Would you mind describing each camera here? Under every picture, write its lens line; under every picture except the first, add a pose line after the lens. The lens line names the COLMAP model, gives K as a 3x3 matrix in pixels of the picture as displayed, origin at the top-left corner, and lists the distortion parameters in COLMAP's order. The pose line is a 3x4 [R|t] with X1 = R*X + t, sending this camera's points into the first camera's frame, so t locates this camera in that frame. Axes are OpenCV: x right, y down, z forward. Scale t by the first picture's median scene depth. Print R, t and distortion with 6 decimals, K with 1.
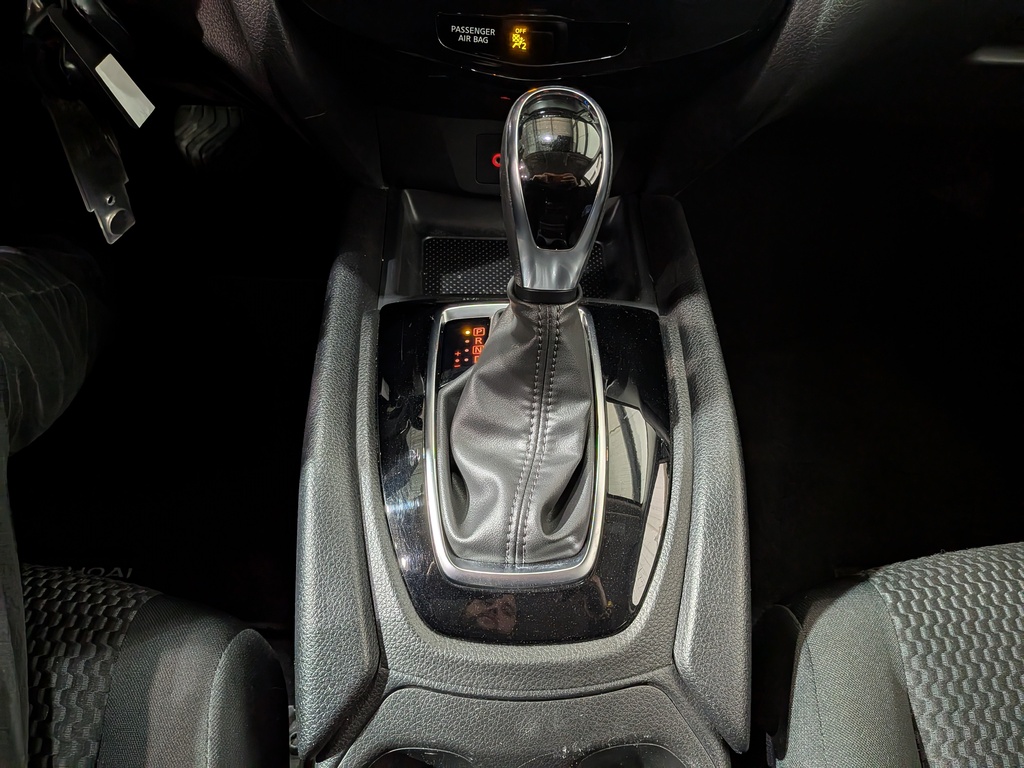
lens RADIAL K [[730.9, 0, 519.4], [0, 730.9, 411.1], [0, 0, 1]] dist [0.024403, -0.045556]
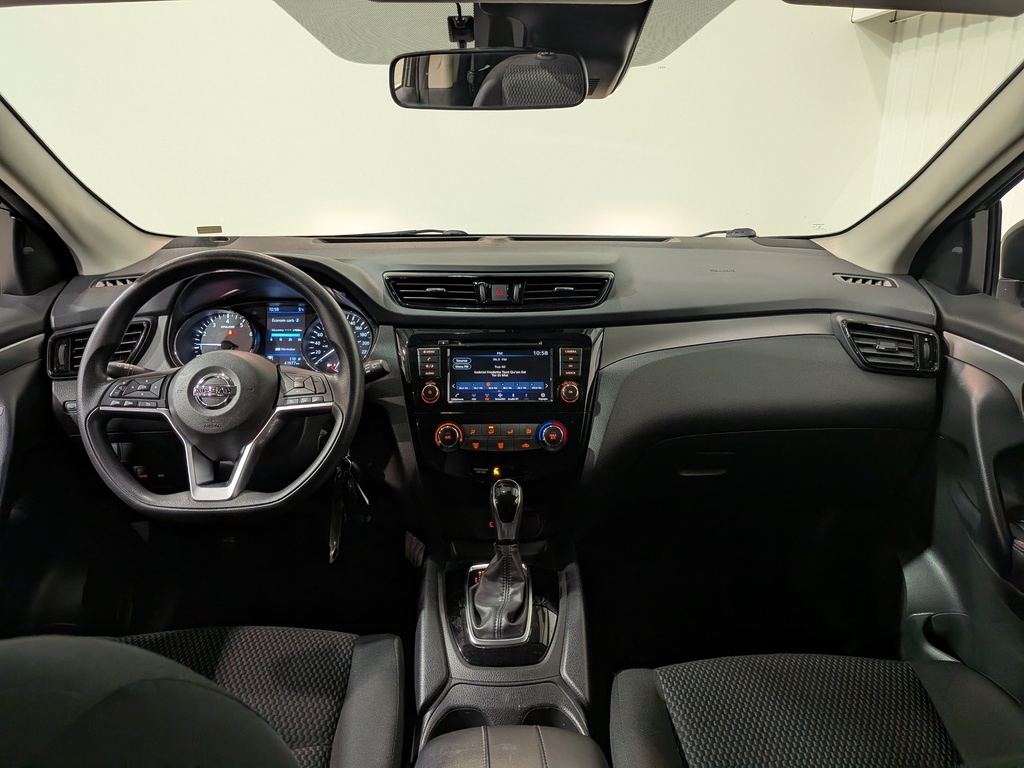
lens RADIAL K [[730.9, 0, 519.4], [0, 730.9, 395.2], [0, 0, 1]] dist [0.024403, -0.045556]
pose [[0.998964, -0.045310, 0.004137, 0.097852], [0.038392, 0.790651, -0.611062, 1.109369], [0.024416, 0.610588, 0.791572, -1.610184]]
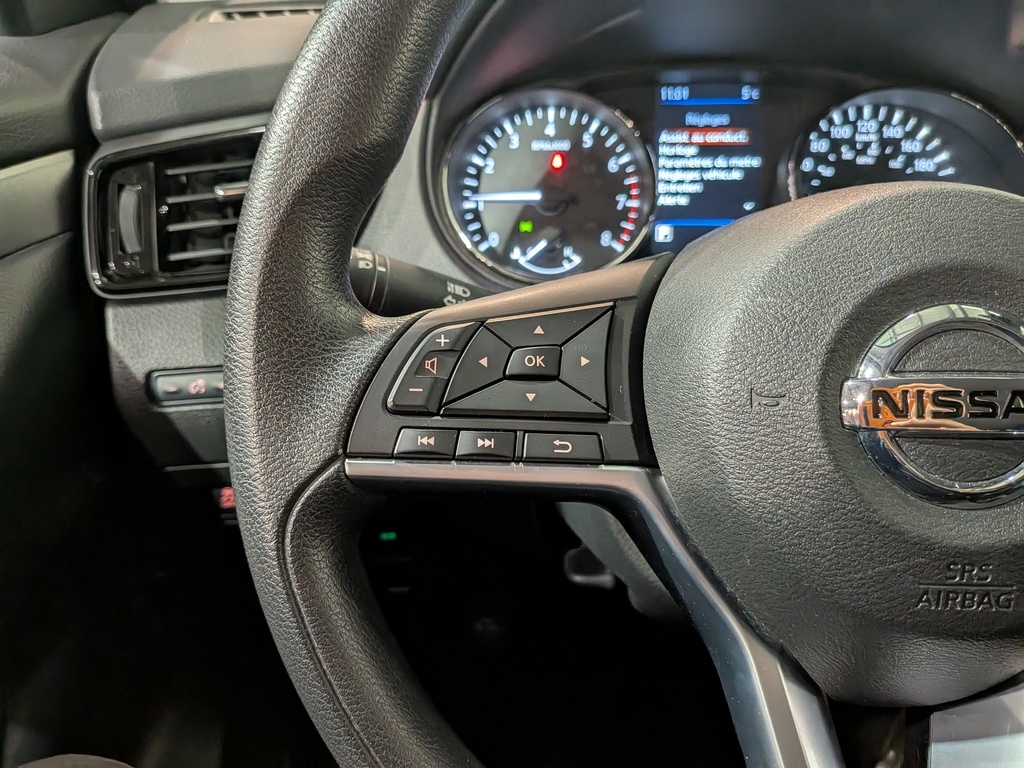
lens RADIAL K [[730.9, 0, 473.9], [0, 730.9, 400.0], [0, 0, 1]] dist [0.024403, -0.045556]
pose [[0.994700, -0.025598, -0.099580, -1.244408], [-0.025125, 0.878634, -0.476835, -0.302951], [0.099701, 0.476810, 0.873334, -0.030831]]
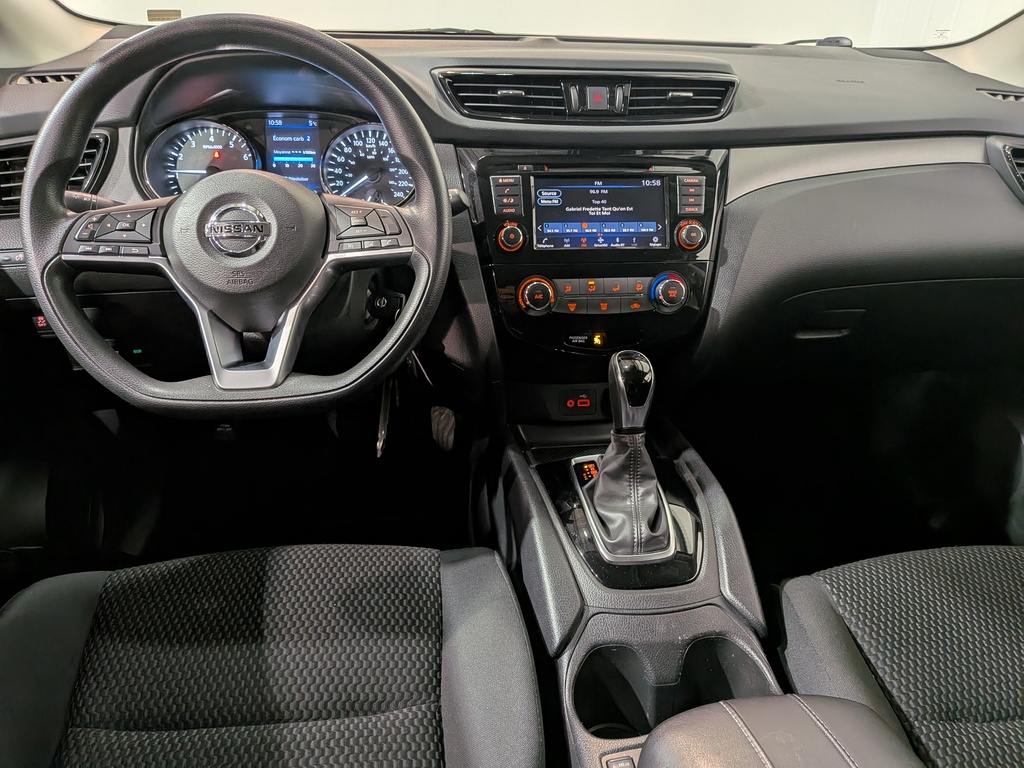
lens RADIAL K [[730.9, 0, 524.7], [0, 730.9, 385.3], [0, 0, 1]] dist [0.024403, -0.045556]
pose [[0.992039, -0.070188, 0.104557, -0.496677], [0.110491, 0.883468, -0.455276, 0.680611], [-0.060418, 0.463204, 0.884190, -1.021137]]
